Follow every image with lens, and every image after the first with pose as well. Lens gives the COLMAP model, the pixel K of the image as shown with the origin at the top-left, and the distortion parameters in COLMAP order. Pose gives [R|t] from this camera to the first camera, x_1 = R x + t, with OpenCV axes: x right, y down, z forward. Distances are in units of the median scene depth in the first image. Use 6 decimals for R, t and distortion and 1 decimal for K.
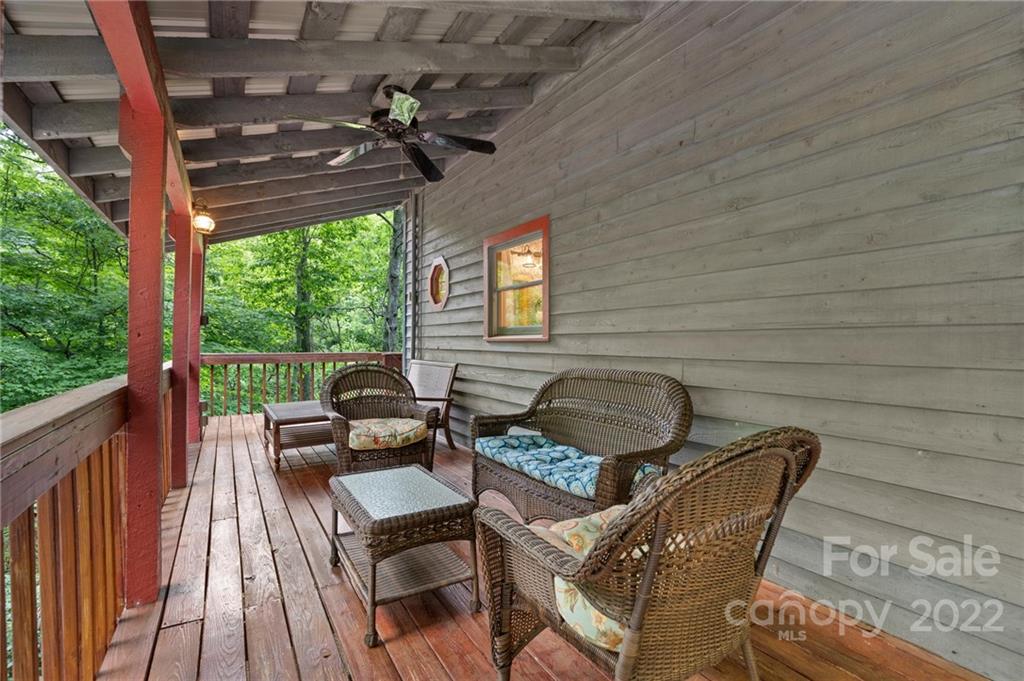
lens RADIAL K [[467.0, 0, 516.5], [0, 467.0, 340.0], [0, 0, 1]] dist [-0.012318, 0.002735]
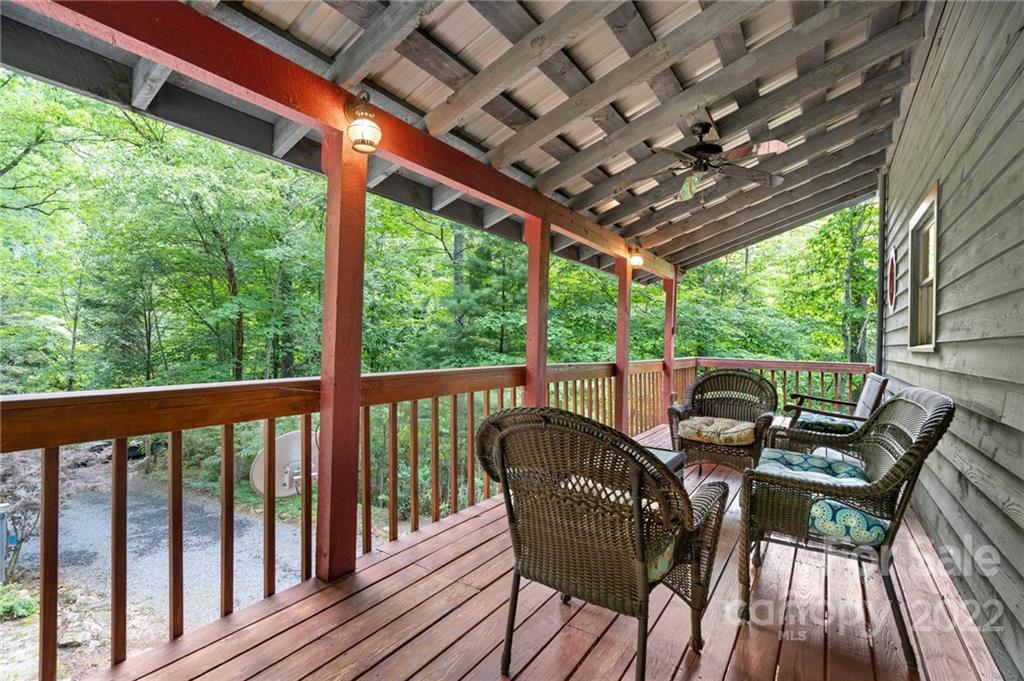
lens RADIAL K [[467.0, 0, 519.7], [0, 467.0, 341.4], [0, 0, 1]] dist [-0.012318, 0.002735]
pose [[0.411219, 0.007397, -0.911506, 0.375008], [-0.020569, 0.999788, -0.001166, -0.000141], [0.911304, 0.019229, 0.411284, 0.082293]]
